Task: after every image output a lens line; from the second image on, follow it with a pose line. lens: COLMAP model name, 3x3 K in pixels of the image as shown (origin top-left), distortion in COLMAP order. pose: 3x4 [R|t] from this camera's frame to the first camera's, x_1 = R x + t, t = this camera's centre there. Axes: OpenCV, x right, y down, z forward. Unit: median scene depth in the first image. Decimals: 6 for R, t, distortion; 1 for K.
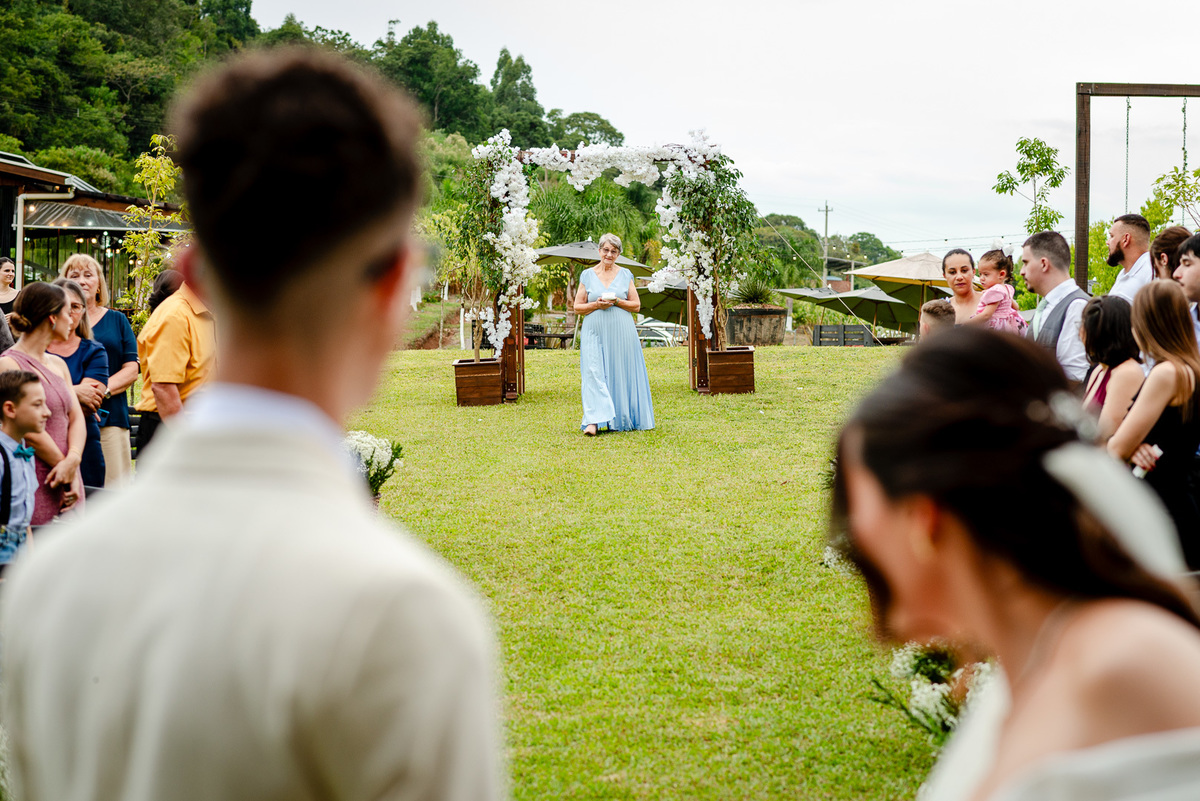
lens RADIAL K [[3003.3, 0, 600.0], [0, 3003.3, 400.5], [0, 0, 1]] dist [0.031044, -0.319180]
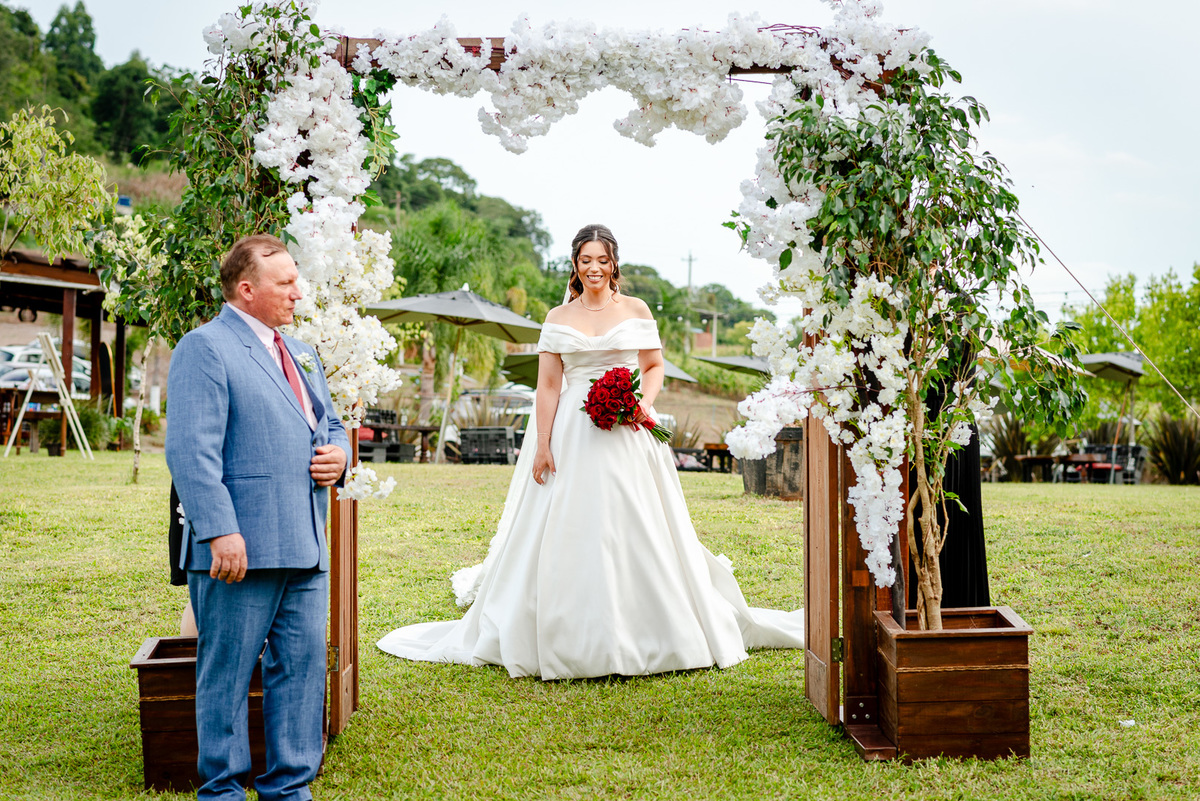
lens RADIAL K [[2952.1, 0, 600.0], [0, 2952.1, 400.5], [0, 0, 1]] dist [0.028638, -0.021535]
pose [[0.998591, 0.012908, 0.051468, -0.014248], [-0.012119, 0.999805, -0.015605, -0.036284], [-0.051659, 0.014959, 0.998553, 0.662373]]
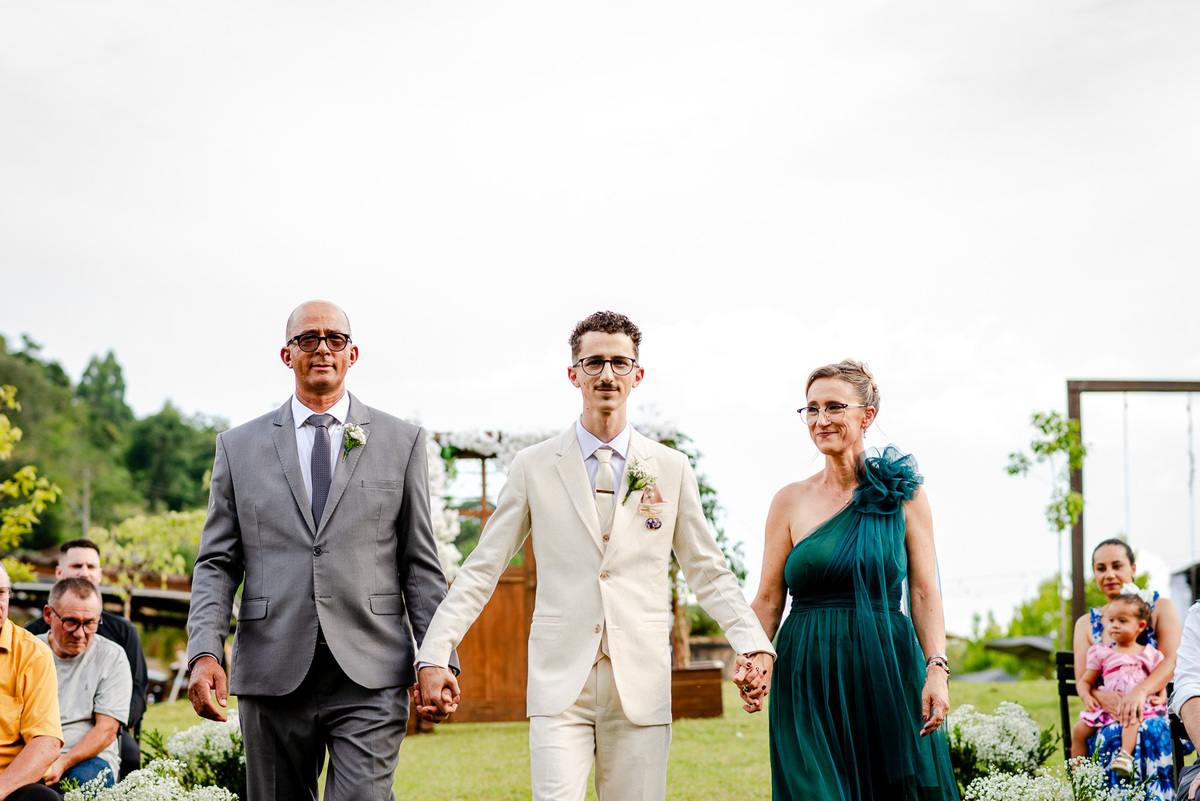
lens RADIAL K [[3130.4, 0, 617.1], [0, 3130.4, 400.7], [0, 0, 1]] dist [0.043602, -0.512020]
pose [[0.999140, -0.009299, 0.040403, -0.011534], [0.014385, 0.991739, -0.127464, 0.019888], [-0.038884, 0.127936, 0.991020, 0.138915]]
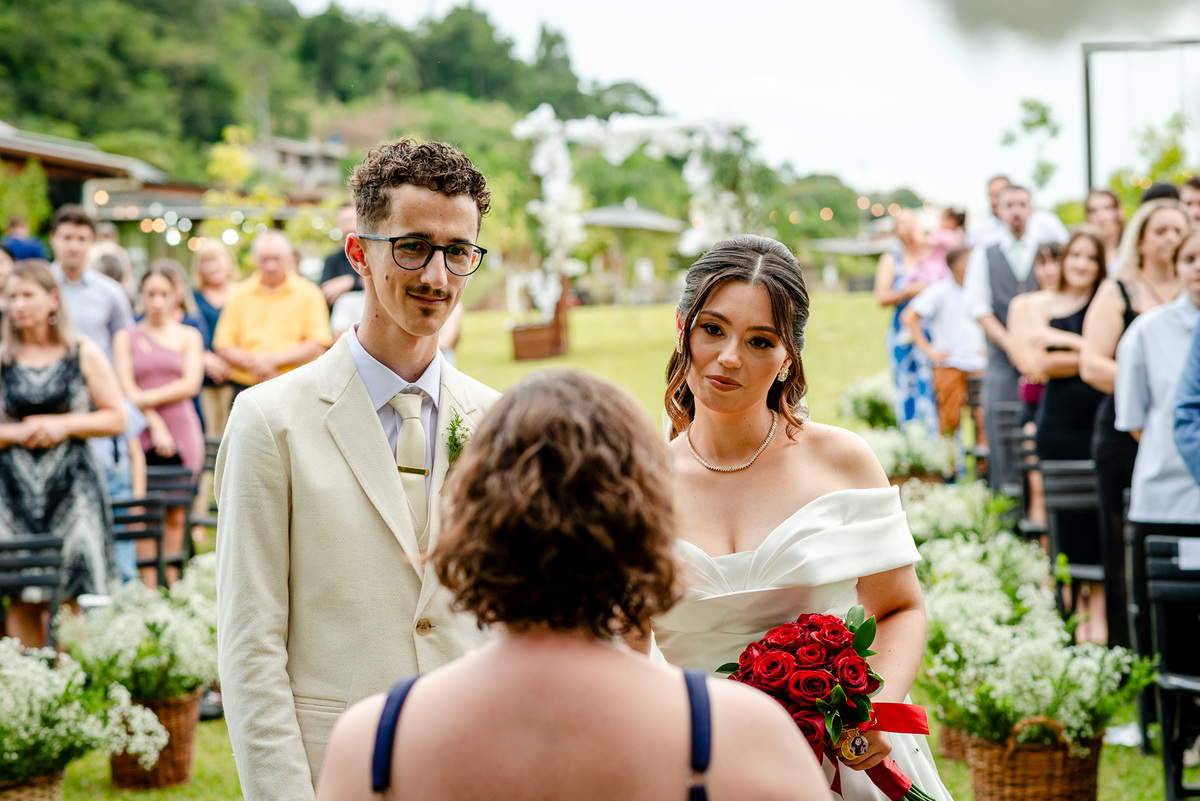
lens RADIAL K [[2952.1, 0, 600.0], [0, 2952.1, 400.5], [0, 0, 1]] dist [0.028638, -0.021535]
pose [[0.999068, -0.039428, -0.017544, 0.002765], [0.039652, 0.999134, 0.012635, 0.002652], [0.017031, -0.013319, 0.999766, -0.068032]]
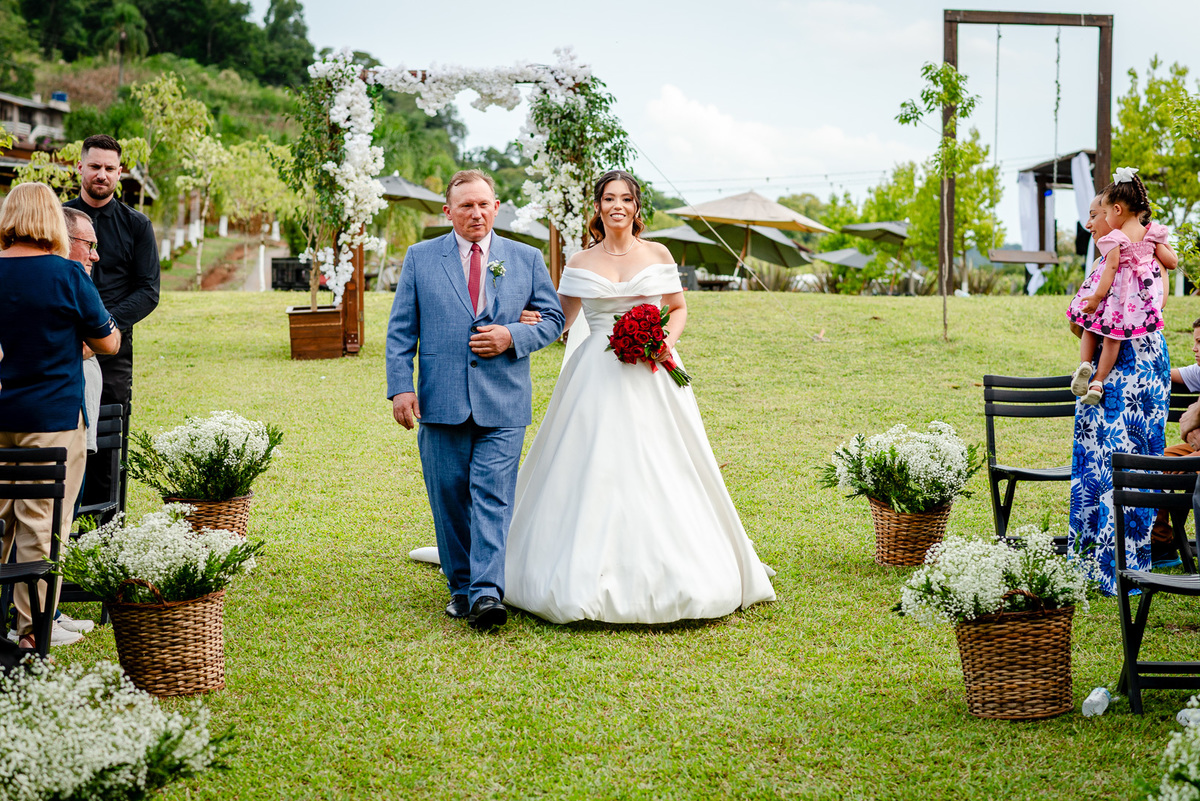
lens RADIAL K [[2925.8, 0, 600.0], [0, 2925.8, 400.5], [0, 0, 1]] dist [0.025211, -0.184082]
pose [[0.996804, 0.004066, 0.079788, -0.025620], [-0.005841, 0.999740, 0.022022, -0.005568], [-0.079677, -0.022417, 0.996569, 0.139718]]
